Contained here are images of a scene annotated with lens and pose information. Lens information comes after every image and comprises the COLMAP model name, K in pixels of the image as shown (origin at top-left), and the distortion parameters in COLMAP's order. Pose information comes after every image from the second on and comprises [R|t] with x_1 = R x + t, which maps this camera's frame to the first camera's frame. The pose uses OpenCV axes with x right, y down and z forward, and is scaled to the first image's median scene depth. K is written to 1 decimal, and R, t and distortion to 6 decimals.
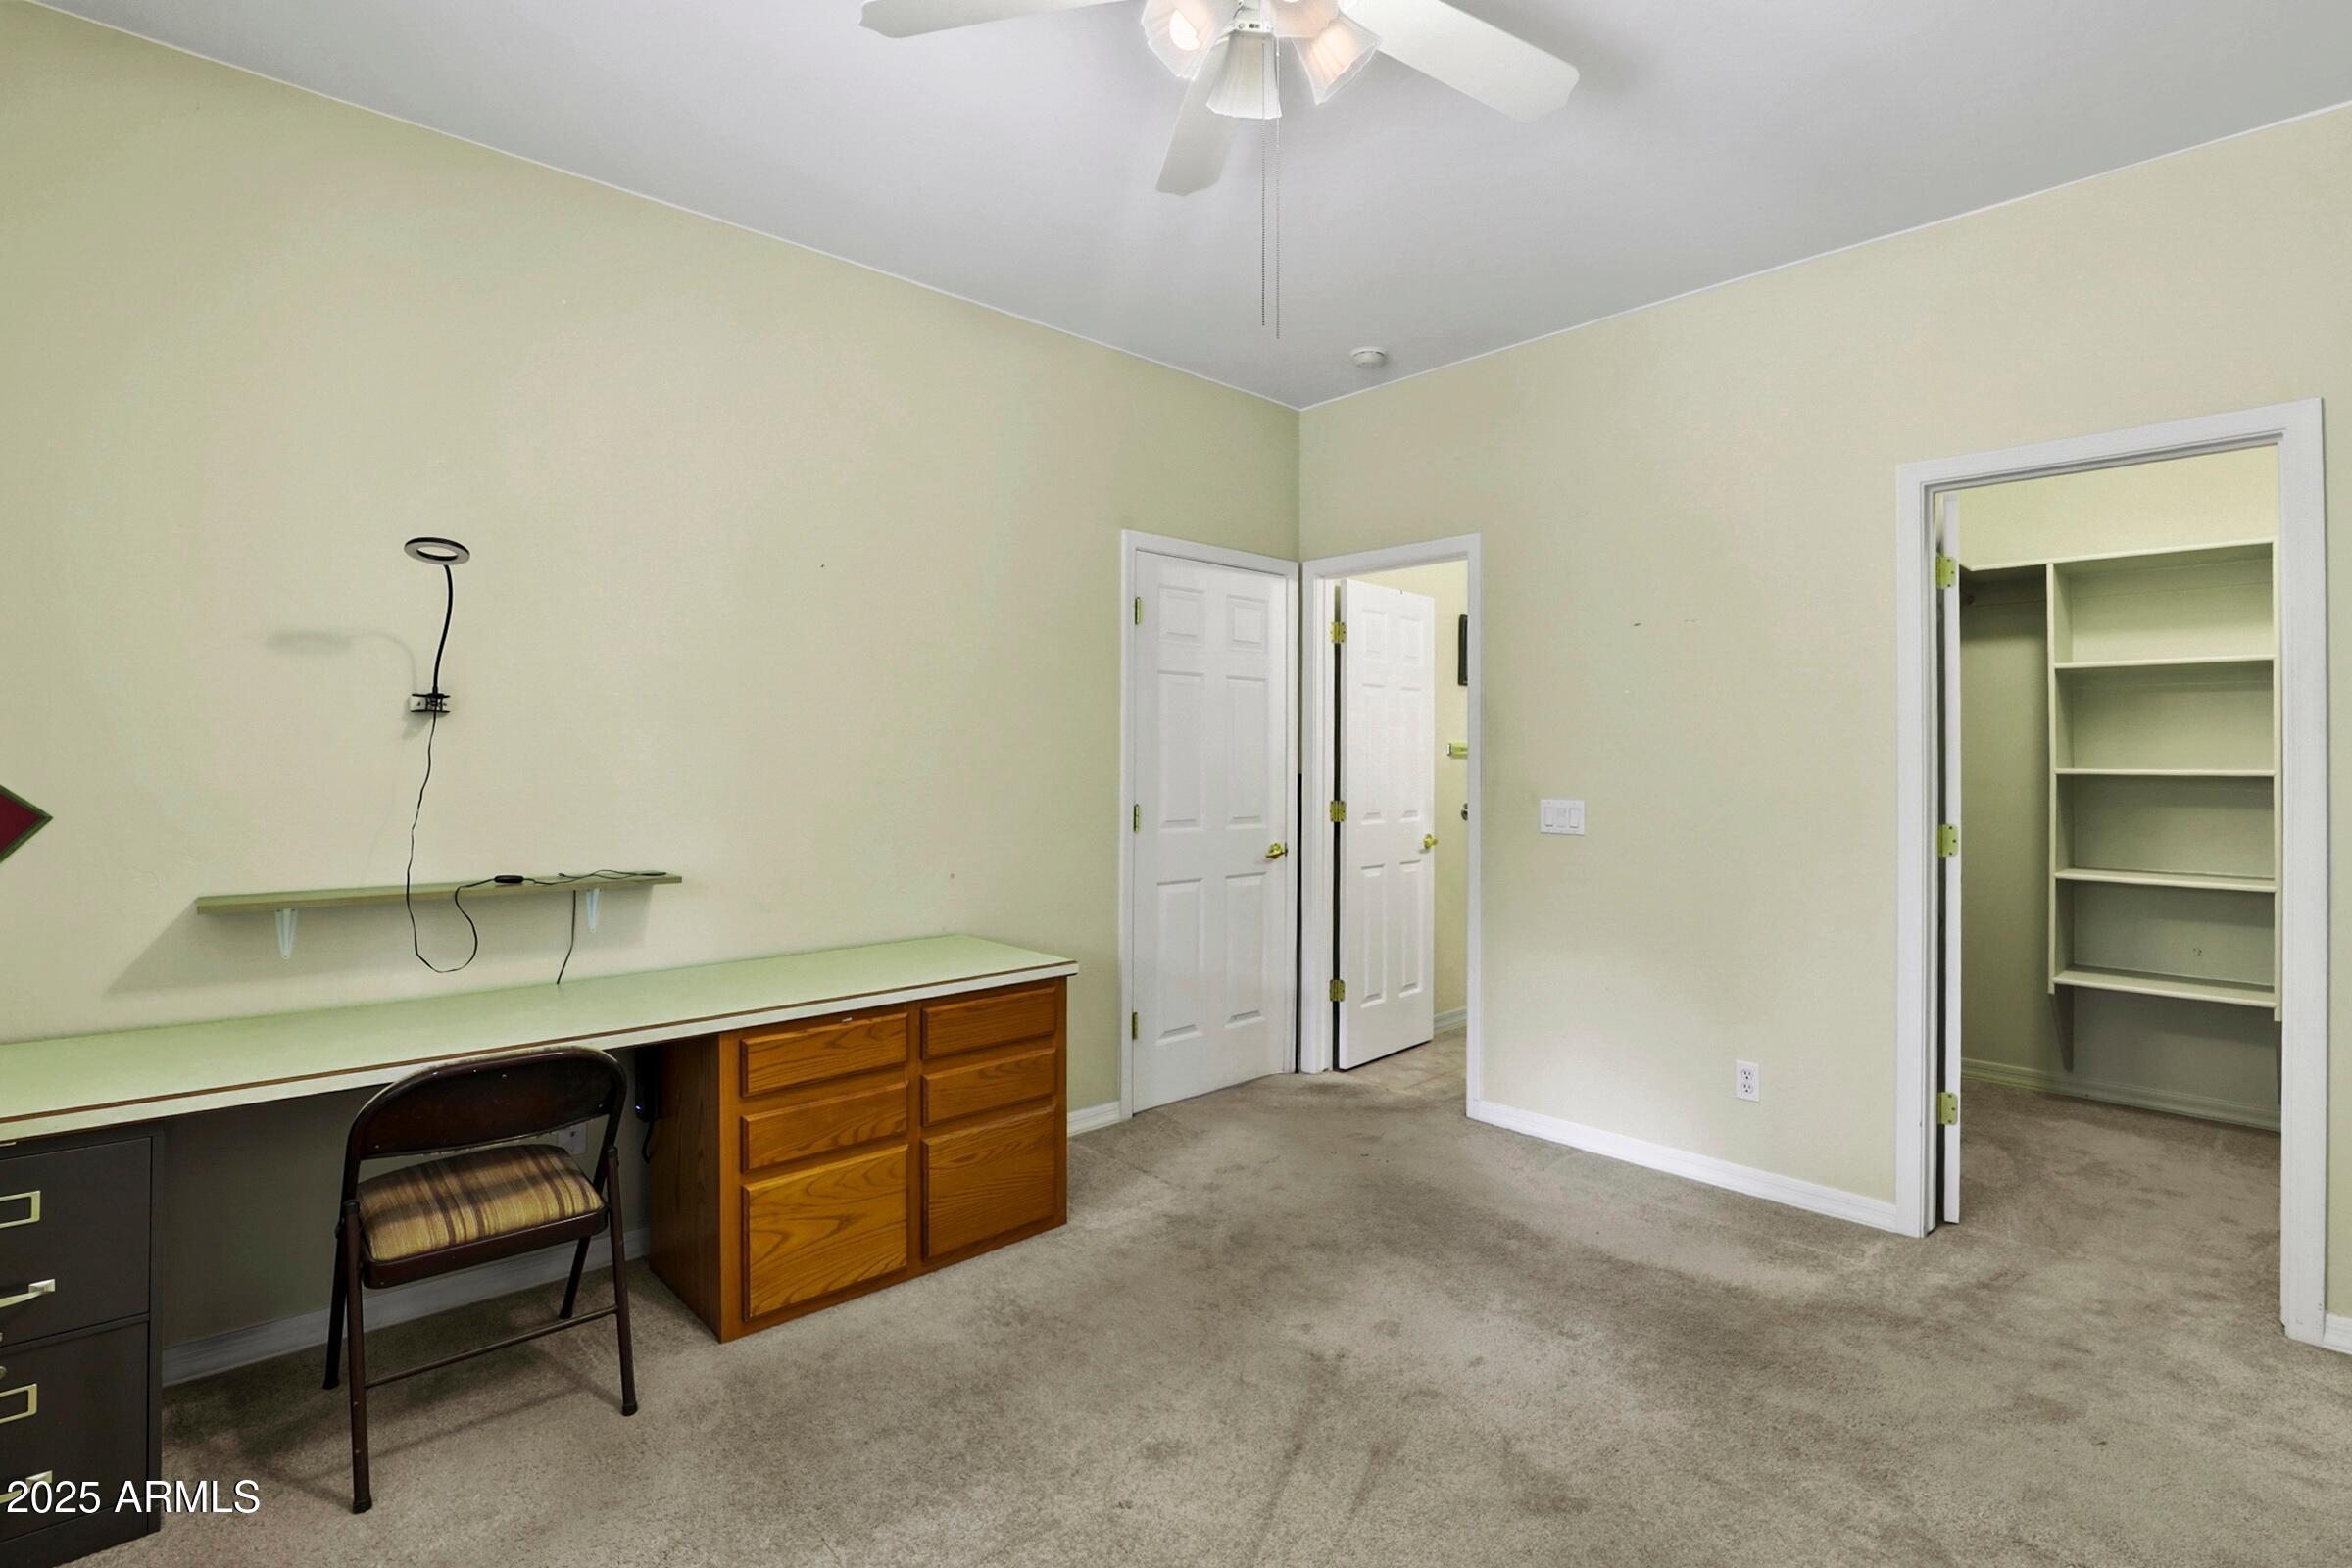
lens RADIAL K [[1098.1, 0, 1175.0], [0, 1098.1, 775.2], [0, 0, 1]] dist [-0.033441, 0.002681]
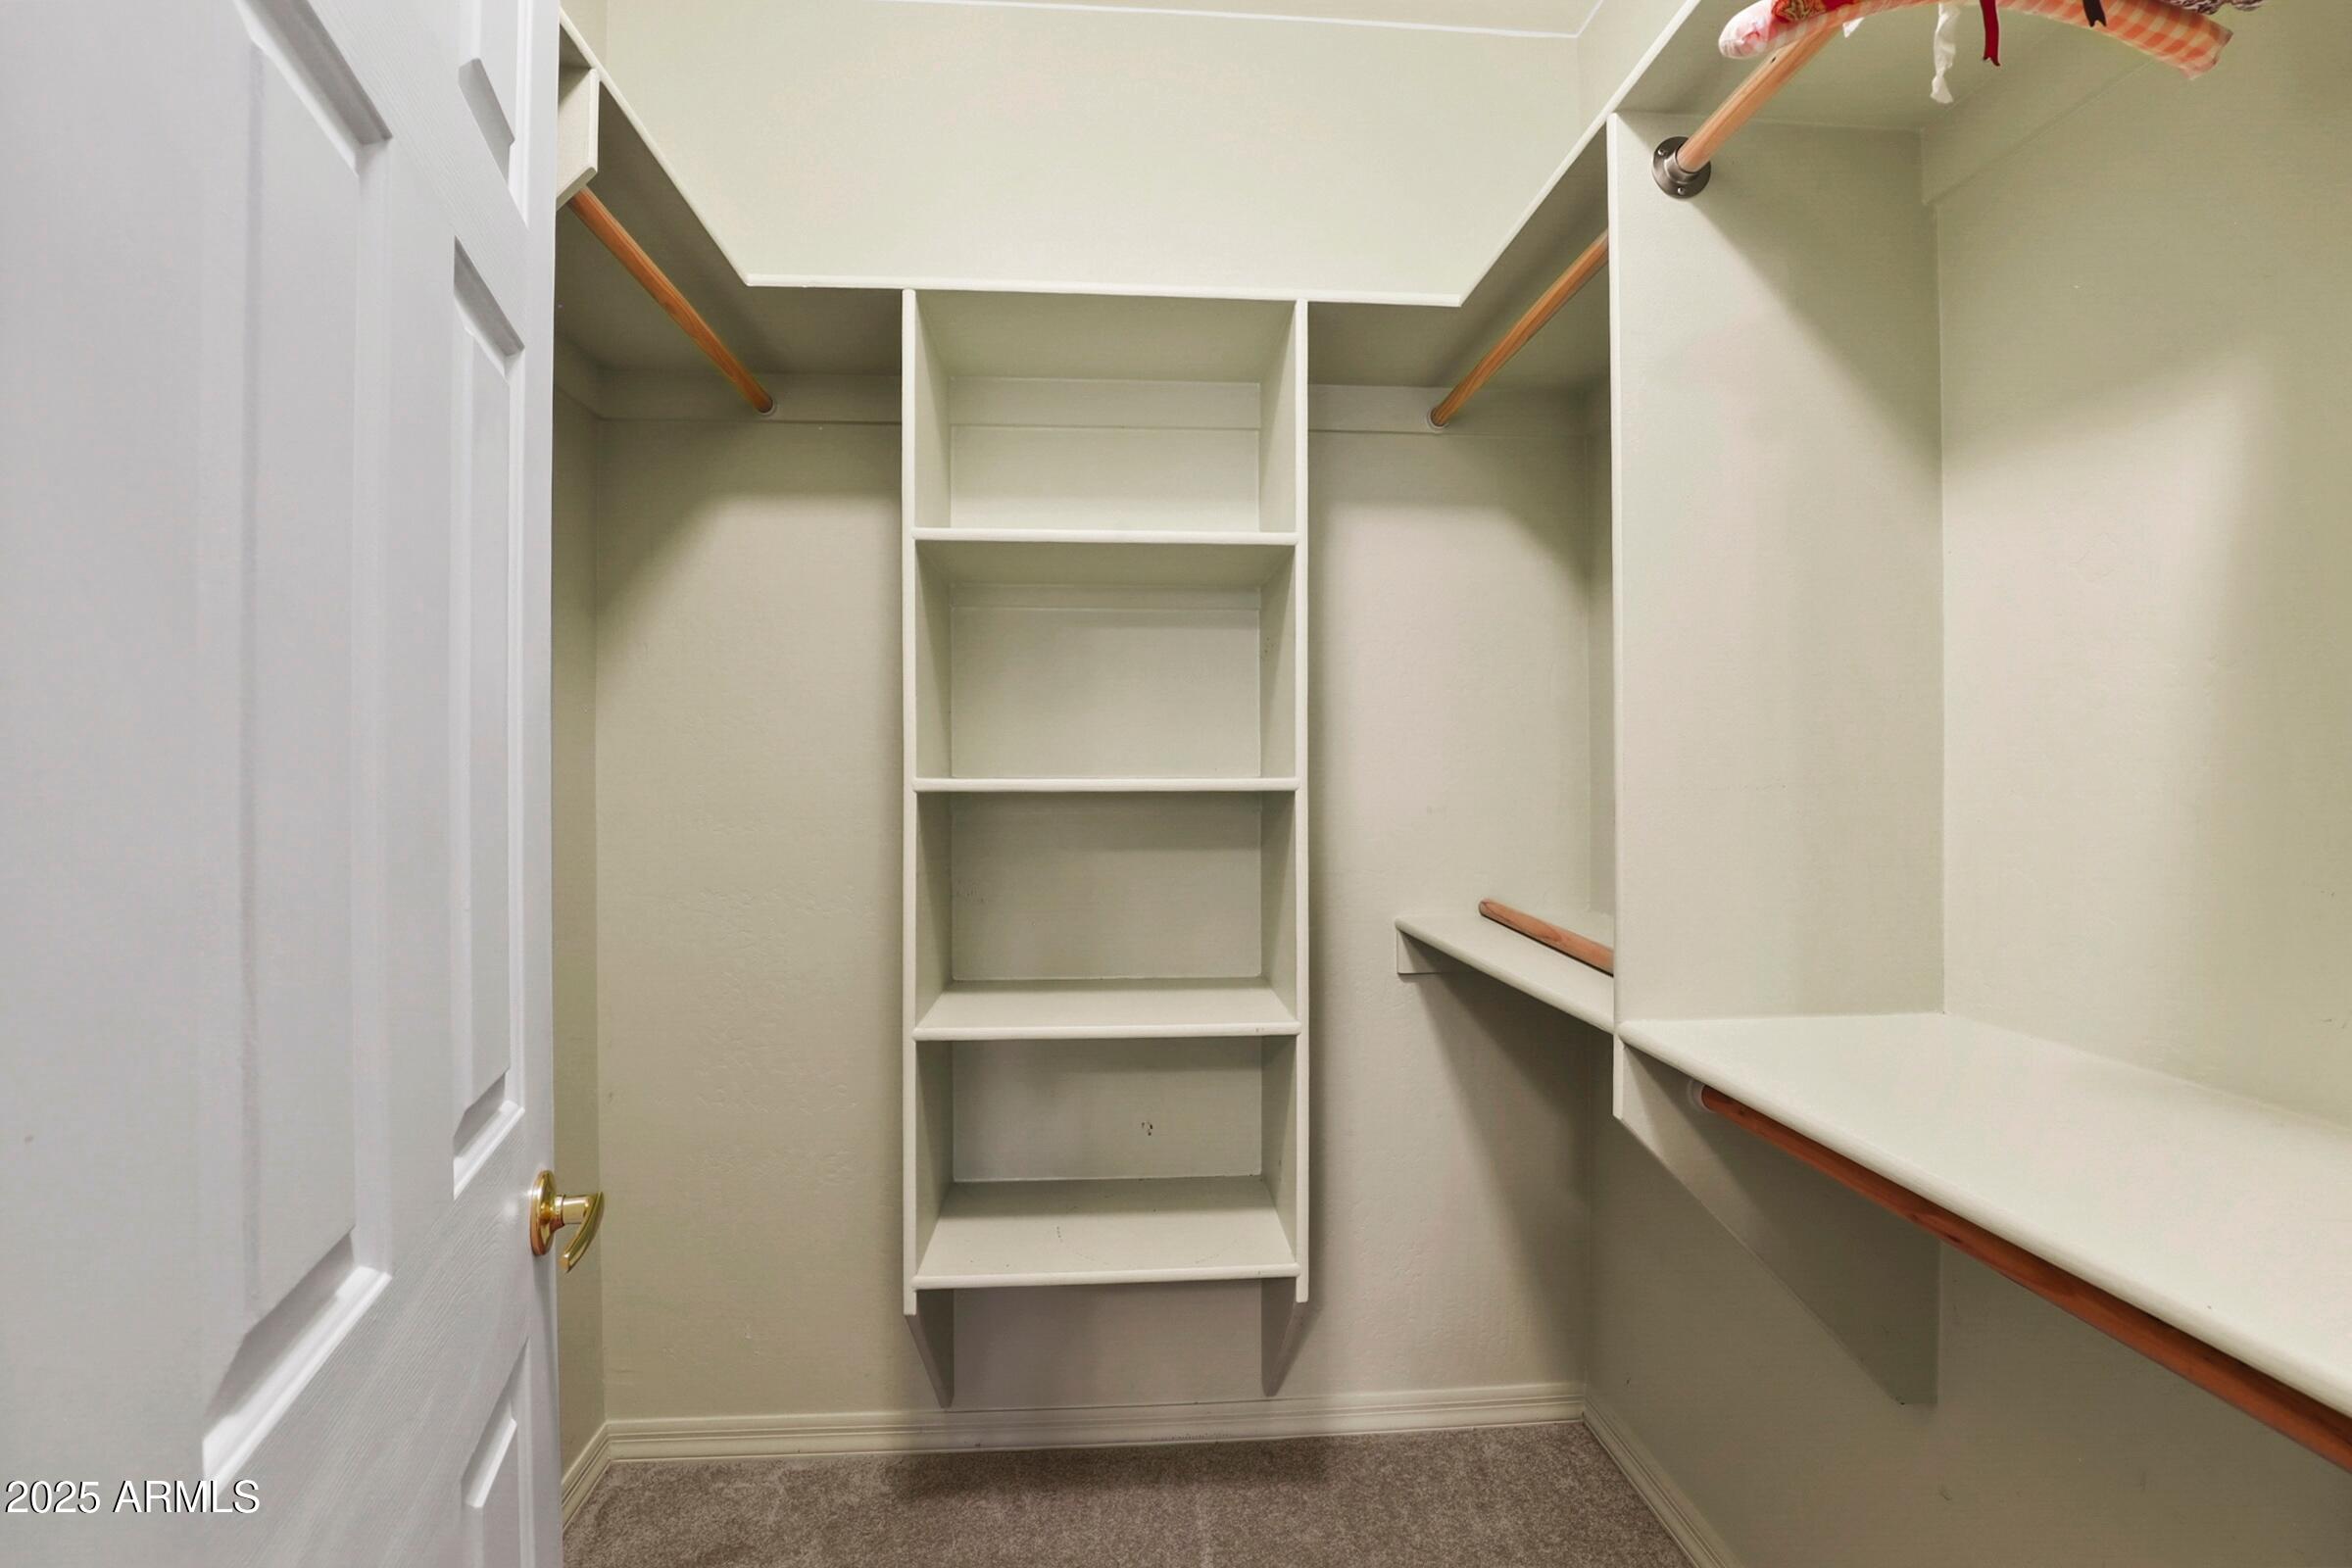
lens RADIAL K [[1098.1, 0, 1173.4], [0, 1098.1, 778.4], [0, 0, 1]] dist [-0.033441, 0.002681]
pose [[0.622854, 0.000458, 0.782338, 0.544623], [-0.001117, 0.999999, 0.000304, -0.005922], [-0.782337, -0.001063, 0.622854, 0.651630]]
